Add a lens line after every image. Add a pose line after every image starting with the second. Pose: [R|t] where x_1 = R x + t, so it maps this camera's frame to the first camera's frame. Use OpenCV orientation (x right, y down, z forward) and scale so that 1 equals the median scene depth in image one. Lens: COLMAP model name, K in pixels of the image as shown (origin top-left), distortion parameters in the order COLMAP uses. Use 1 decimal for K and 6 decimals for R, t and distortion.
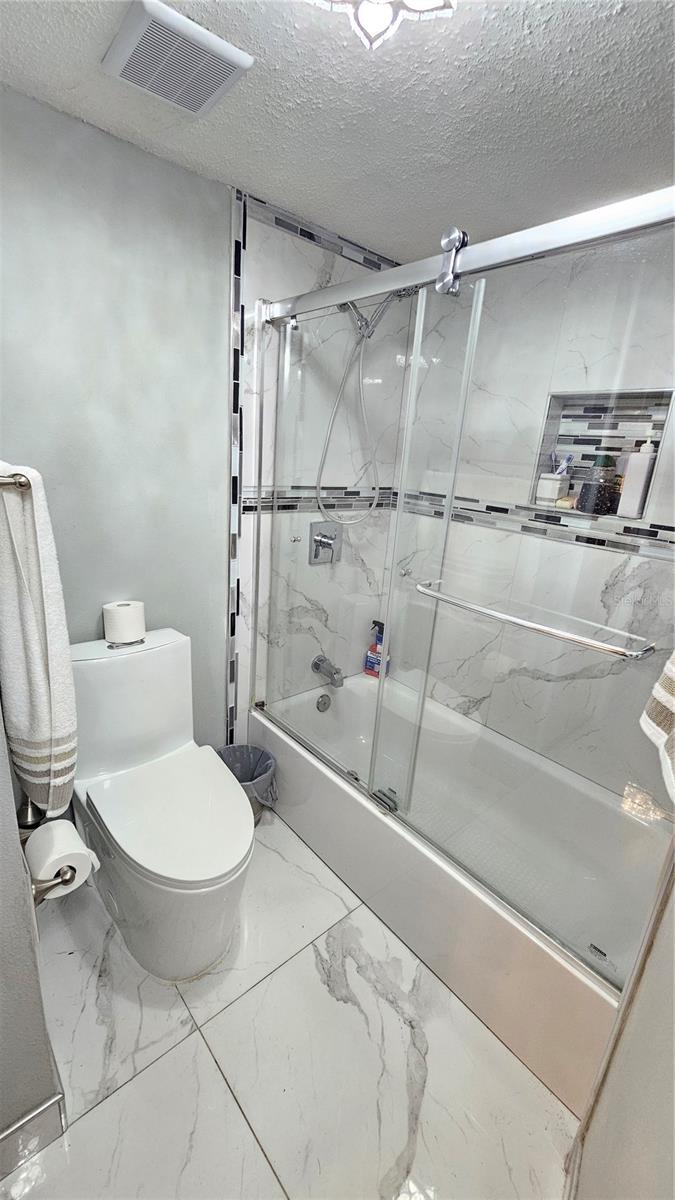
lens RADIAL K [[487.7, 0, 330.8], [0, 487.7, 598.0], [0, 0, 1]] dist [-0.001585, -0.000976]
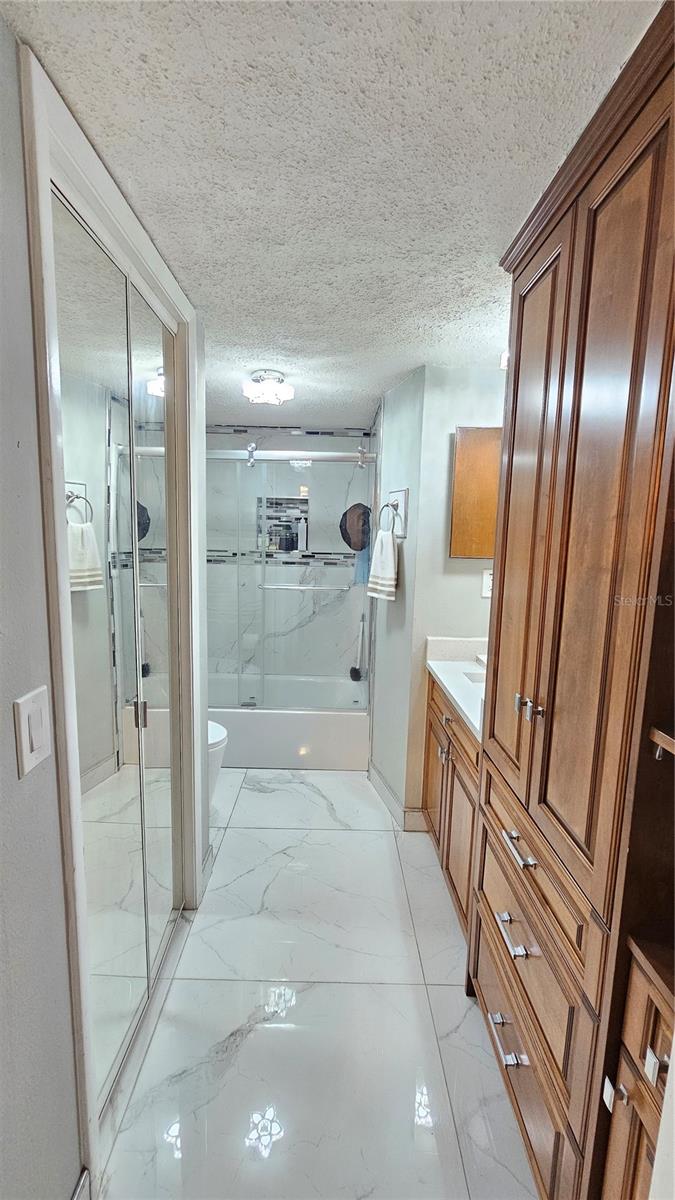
lens RADIAL K [[487.7, 0, 330.8], [0, 487.7, 598.0], [0, 0, 1]] dist [-0.001585, -0.000976]
pose [[0.659132, -0.156661, 0.735529, -0.969911], [0.239573, 0.970846, -0.007908, 0.094682], [-0.712846, 0.181425, 0.677447, -0.572288]]
